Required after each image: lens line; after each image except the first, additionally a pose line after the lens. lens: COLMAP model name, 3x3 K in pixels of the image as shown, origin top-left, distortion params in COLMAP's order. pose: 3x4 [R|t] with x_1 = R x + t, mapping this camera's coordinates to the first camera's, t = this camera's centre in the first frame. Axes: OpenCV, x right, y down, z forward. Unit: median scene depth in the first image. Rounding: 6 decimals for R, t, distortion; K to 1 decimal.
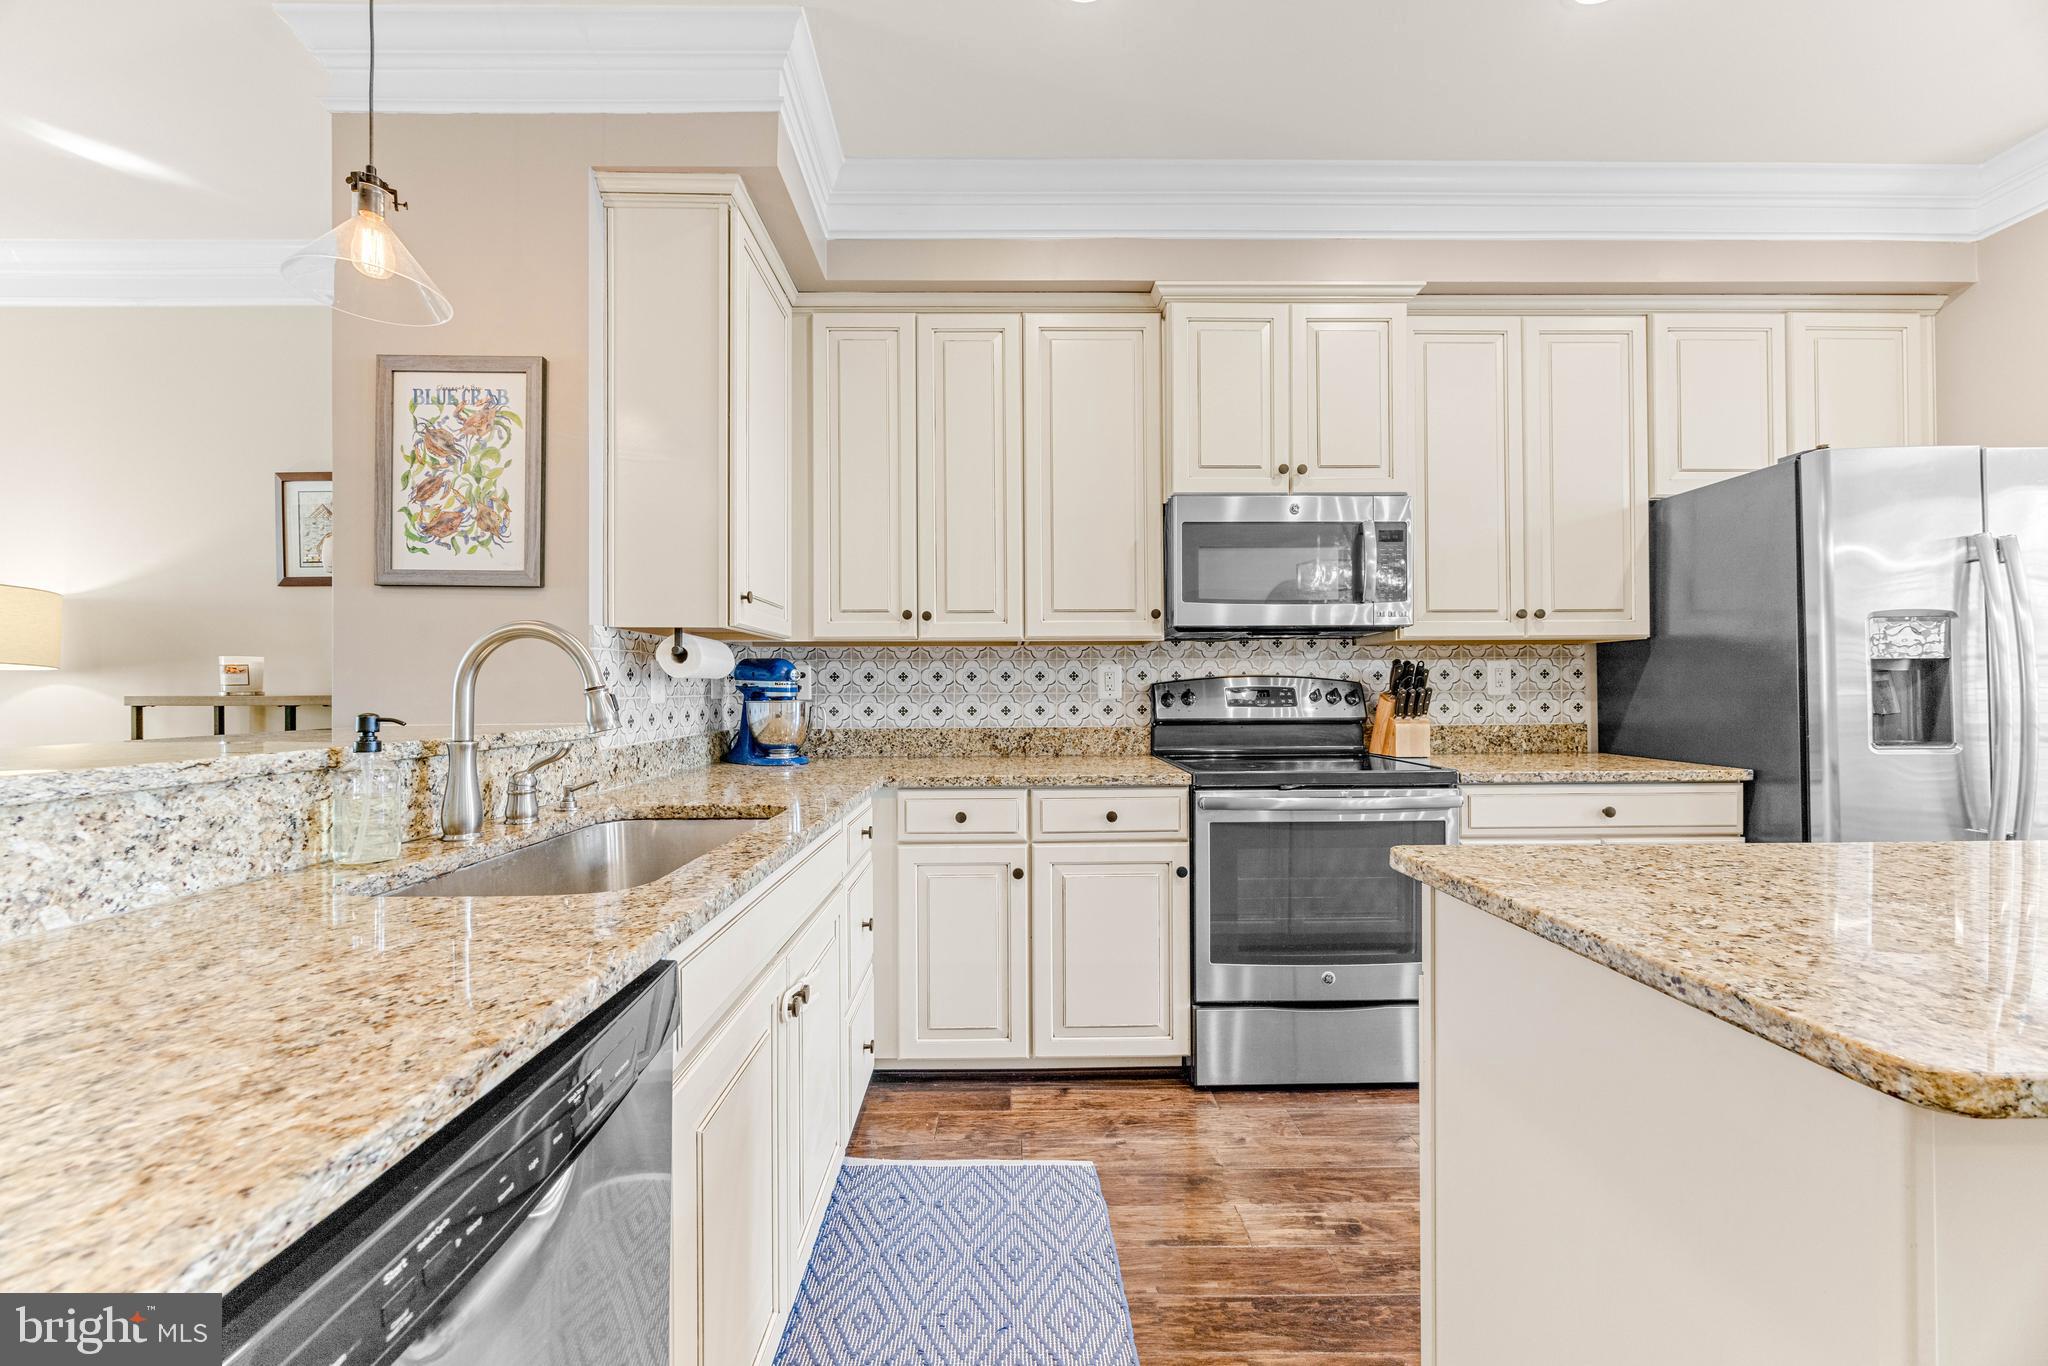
lens RADIAL K [[780.7, 0, 1016.4], [0, 780.7, 685.0], [0, 0, 1]] dist [0.000434, -0.000059]
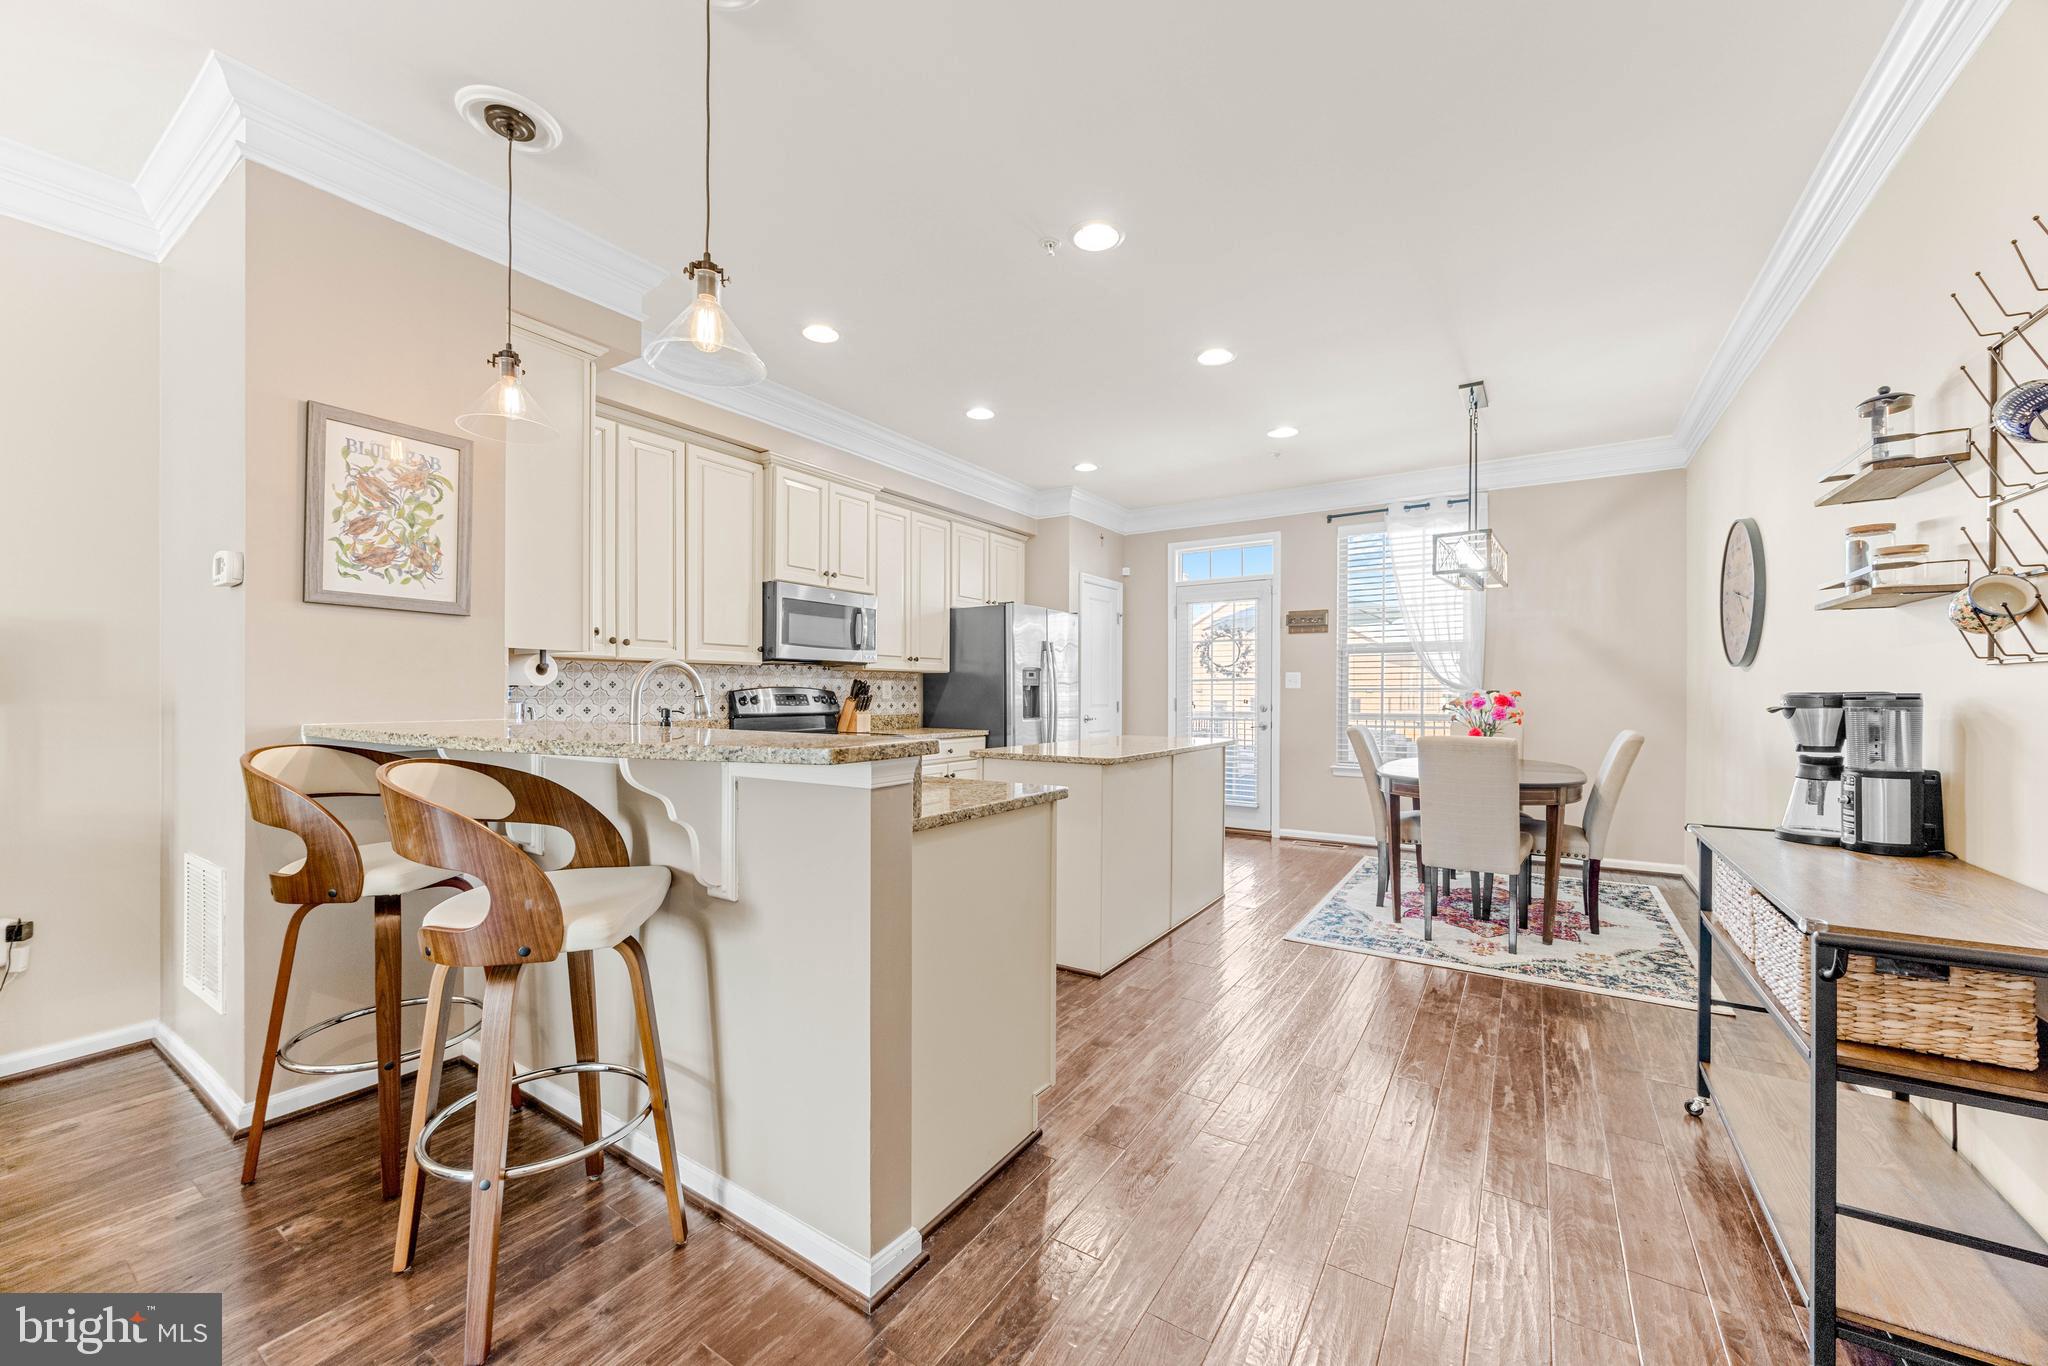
lens RADIAL K [[780.7, 0, 1025.6], [0, 780.7, 700.7], [0, 0, 1]] dist [0.000434, -0.000059]
pose [[0.557853, -0.000353, 0.829940, -0.883617], [-0.013097, 0.999872, 0.009229, -0.005474], [-0.829836, -0.016018, 0.557777, -0.385631]]
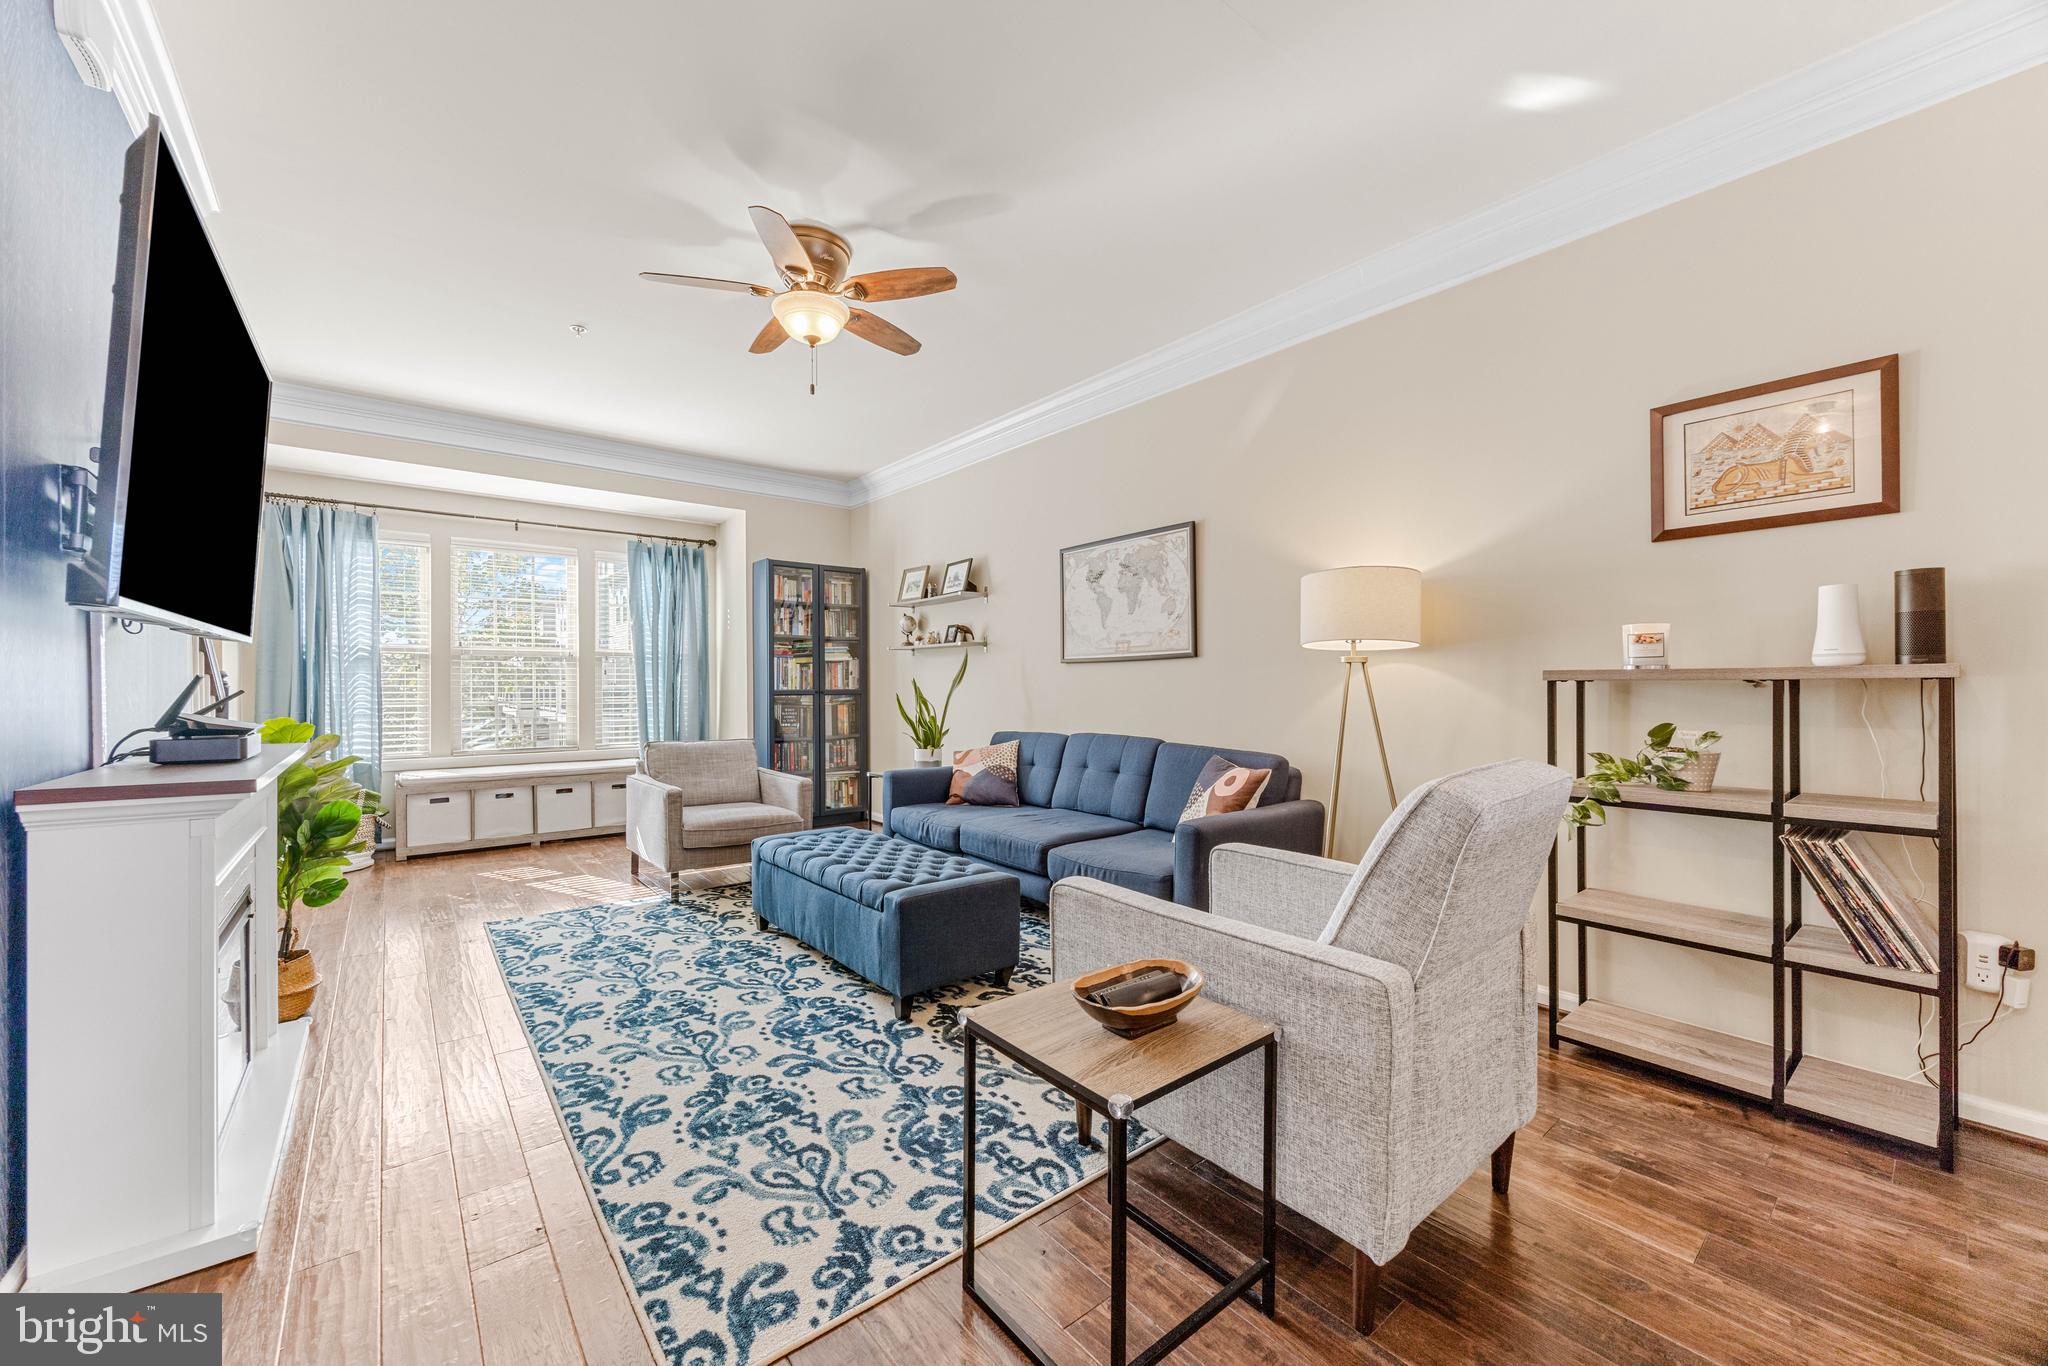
lens RADIAL K [[765.4, 0, 1011.9], [0, 765.4, 694.5], [0, 0, 1]] dist [-0.011826, -0.000012]
pose [[0.614138, 0.011043, -0.789121, -0.810893], [0.004300, 0.999840, 0.017338, 0.025236], [0.789187, -0.014042, 0.613993, -0.070426]]
